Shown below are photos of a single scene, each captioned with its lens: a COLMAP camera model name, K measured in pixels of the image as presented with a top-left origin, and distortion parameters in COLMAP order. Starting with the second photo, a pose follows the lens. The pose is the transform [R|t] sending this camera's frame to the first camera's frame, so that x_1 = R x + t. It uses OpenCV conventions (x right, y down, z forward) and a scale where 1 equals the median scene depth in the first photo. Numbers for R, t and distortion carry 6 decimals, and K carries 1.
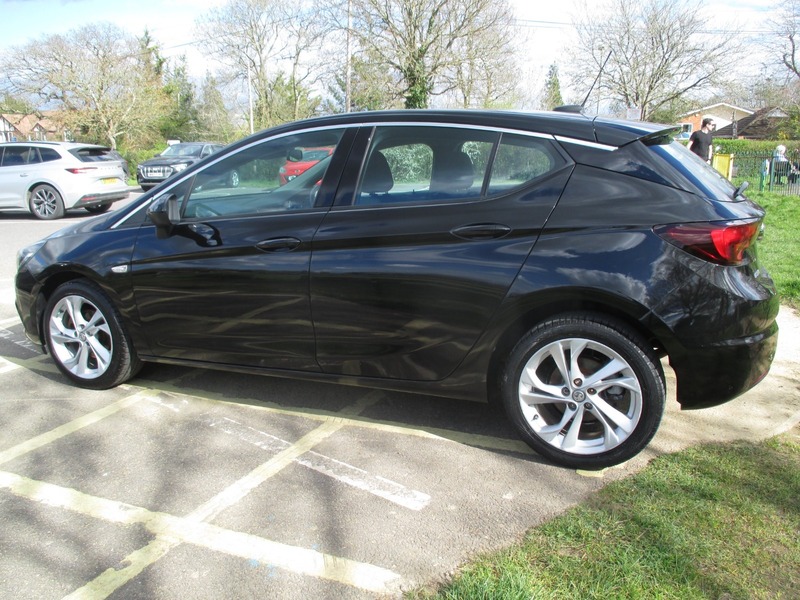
lens RADIAL K [[660.8, 0, 403.4], [0, 660.8, 336.7], [0, 0, 1]] dist [-0.028493, -0.003210]
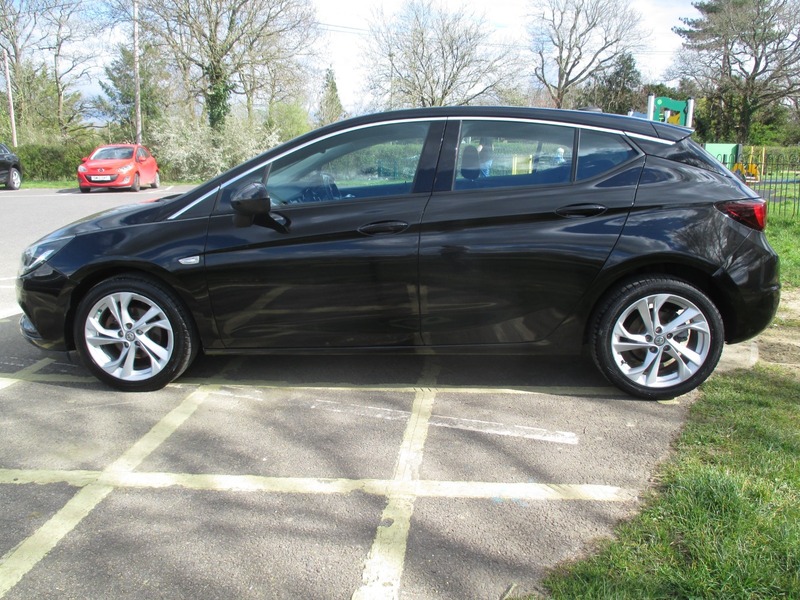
lens RADIAL K [[663.8, 0, 405.2], [0, 663.8, 336.4], [0, 0, 1]] dist [-0.026086, -0.016289]
pose [[0.943741, -0.077753, 0.321414, -0.457539], [0.079204, 0.996822, 0.008582, 0.025558], [-0.321060, 0.017358, 0.946900, -0.022780]]
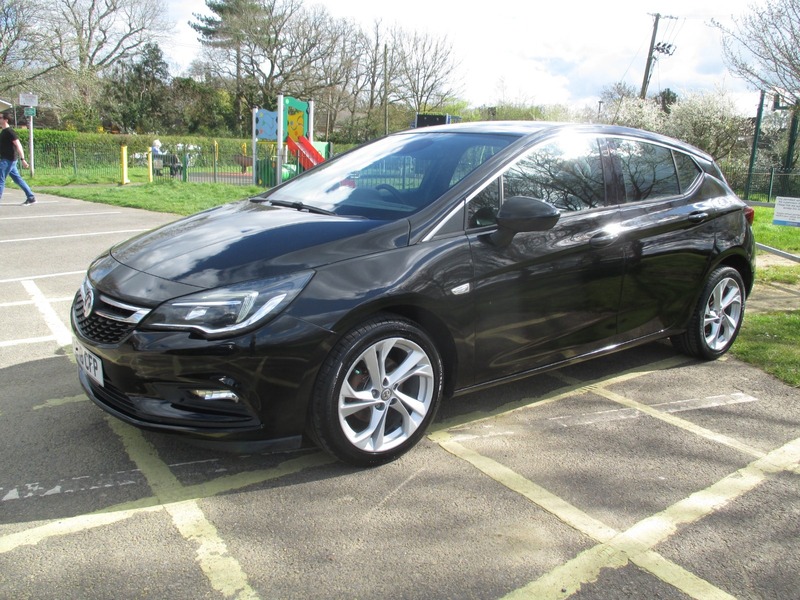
lens RADIAL K [[660.8, 0, 403.4], [0, 660.8, 336.7], [0, 0, 1]] dist [-0.028493, -0.003210]
pose [[0.488058, -0.203397, 0.848781, -1.182510], [0.191559, 0.973720, 0.123188, -0.161291], [-0.851531, 0.102469, 0.514194, 0.650824]]
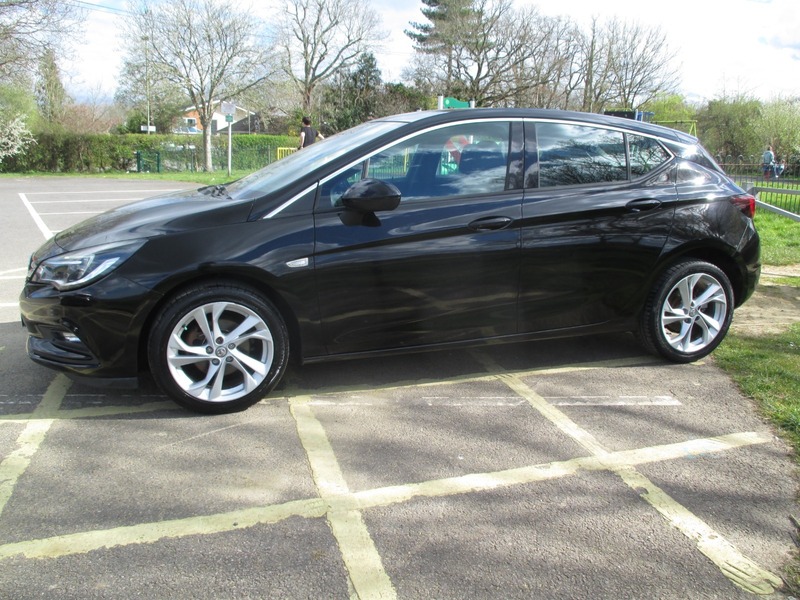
lens RADIAL K [[660.8, 0, 403.4], [0, 660.8, 336.7], [0, 0, 1]] dist [-0.028493, -0.003210]
pose [[0.743449, -0.157132, 0.650072, -0.931253], [0.151160, 0.986334, 0.065539, -0.041449], [-0.651487, 0.049541, 0.757041, 0.233877]]
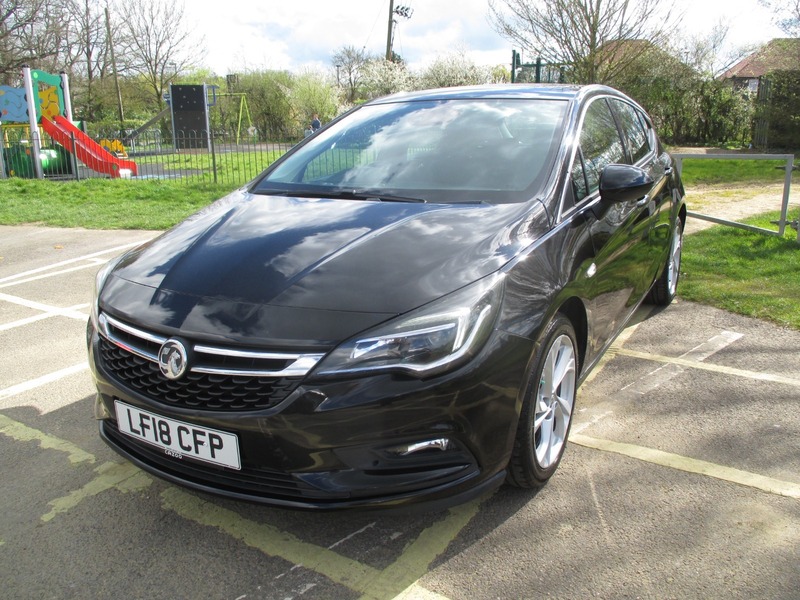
lens RADIAL K [[660.2, 0, 406.0], [0, 660.2, 332.1], [0, 0, 1]] dist [-0.027679, -0.002209]
pose [[0.115768, -0.288291, 0.950519, -1.192089], [0.279160, 0.927825, 0.247408, -0.282400], [-0.953241, 0.236705, 0.187892, 1.082483]]
